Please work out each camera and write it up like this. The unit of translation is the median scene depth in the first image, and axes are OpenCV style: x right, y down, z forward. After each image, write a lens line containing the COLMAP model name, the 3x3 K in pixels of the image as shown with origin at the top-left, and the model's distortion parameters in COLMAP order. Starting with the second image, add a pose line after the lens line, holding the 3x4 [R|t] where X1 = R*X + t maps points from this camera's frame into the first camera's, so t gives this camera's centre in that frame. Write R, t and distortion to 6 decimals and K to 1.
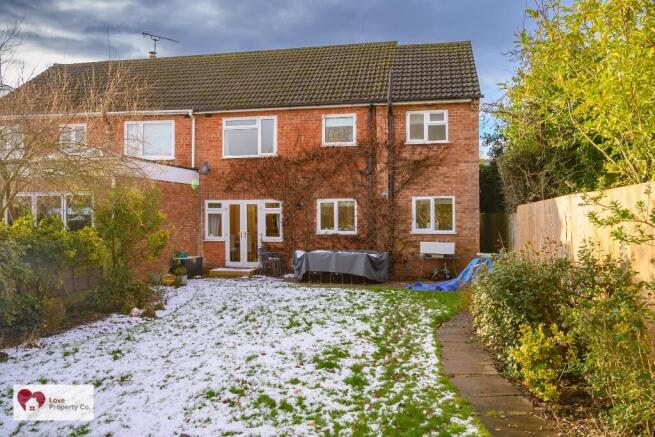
lens RADIAL K [[501.2, 0, 327.5], [0, 501.2, 218.5], [0, 0, 1]] dist [-0.002806, -0.000622]
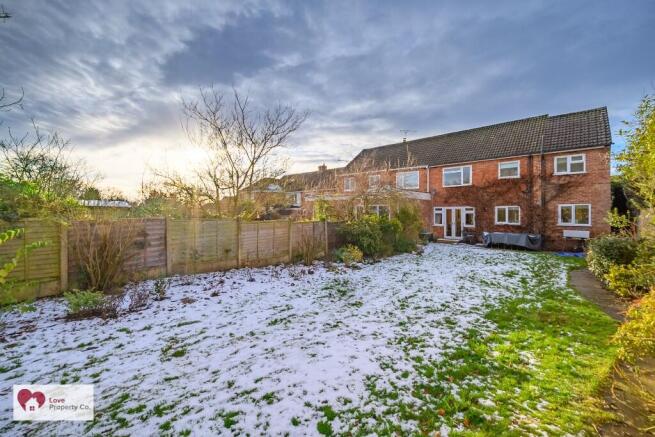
lens RADIAL K [[266.8, 0, 330.3], [0, 266.8, 211.5], [0, 0, 1]] dist [-0.002663, -0.000191]
pose [[0.850815, 0.003110, -0.525457, -0.022442], [-0.008984, 0.999922, -0.008628, -0.003200], [0.525389, 0.012062, 0.850777, -0.225816]]
